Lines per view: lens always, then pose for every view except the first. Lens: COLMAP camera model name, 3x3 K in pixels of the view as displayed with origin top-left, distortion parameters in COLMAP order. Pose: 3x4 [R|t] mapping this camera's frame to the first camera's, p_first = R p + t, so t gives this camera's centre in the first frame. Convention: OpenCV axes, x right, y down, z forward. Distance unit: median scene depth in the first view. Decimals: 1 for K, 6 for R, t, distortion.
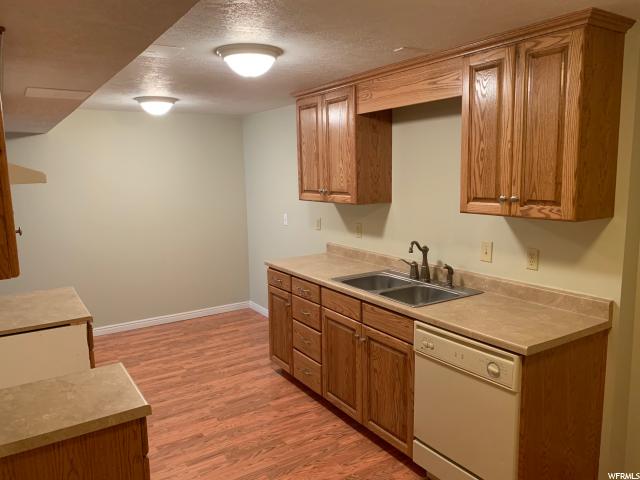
lens RADIAL K [[485.0, 0, 323.9], [0, 485.0, 239.8], [0, 0, 1]] dist [-0.001258, 0.000366]
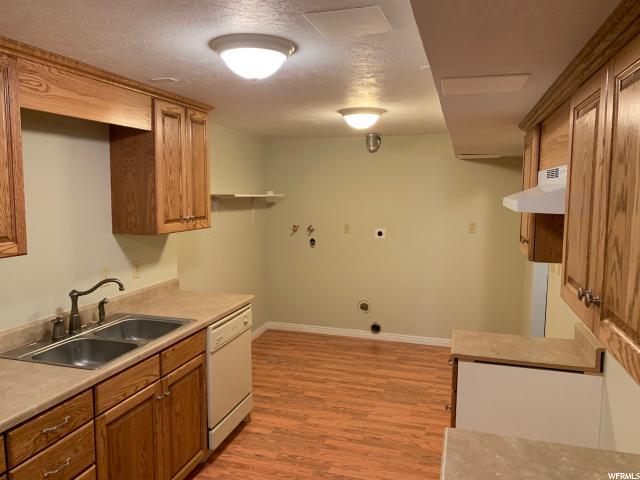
lens RADIAL K [[485.0, 0, 322.6], [0, 485.0, 237.9], [0, 0, 1]] dist [-0.001258, 0.000366]
pose [[-0.649899, -0.067838, 0.756987, -0.796762], [0.107968, 0.977666, 0.180309, -0.206611], [-0.752312, 0.198914, -0.628060, 1.392774]]
